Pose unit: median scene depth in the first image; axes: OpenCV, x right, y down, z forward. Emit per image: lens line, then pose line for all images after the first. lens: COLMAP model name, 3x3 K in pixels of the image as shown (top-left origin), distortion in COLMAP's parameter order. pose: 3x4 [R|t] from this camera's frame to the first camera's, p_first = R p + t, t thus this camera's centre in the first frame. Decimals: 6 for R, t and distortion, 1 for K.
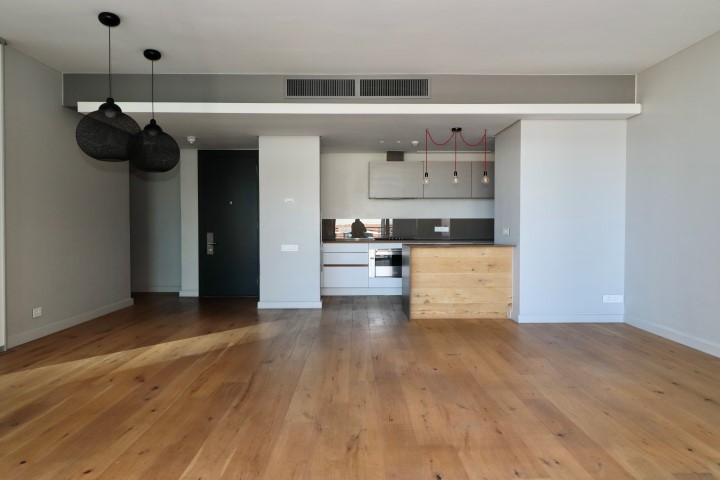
lens RADIAL K [[467.9, 0, 354.2], [0, 467.9, 242.7], [0, 0, 1]] dist [0.000874, -0.011101]
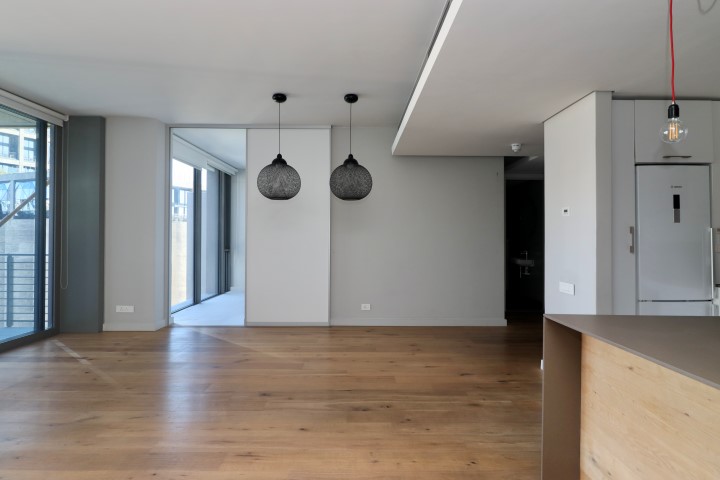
lens RADIAL K [[420.1, 0, 358.2], [0, 420.1, 225.0], [0, 0, 1]] dist [0.005329, -0.000383]
pose [[0.015175, -0.019080, -0.999703, 0.495571], [-0.040920, 0.998968, -0.019687, -0.058839], [0.999047, 0.041207, 0.014379, 0.850537]]
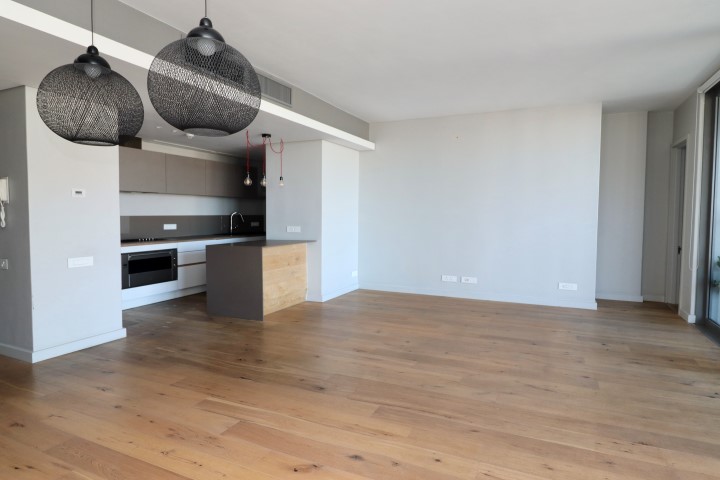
lens RADIAL K [[429.3, 0, 357.9], [0, 429.3, 242.7], [0, 0, 1]] dist [0.013690, 0.000884]
pose [[0.414782, -0.061261, 0.907856, -0.645234], [0.028007, 0.998118, 0.054556, -0.048502], [-0.909490, 0.002797, 0.415717, 0.434827]]
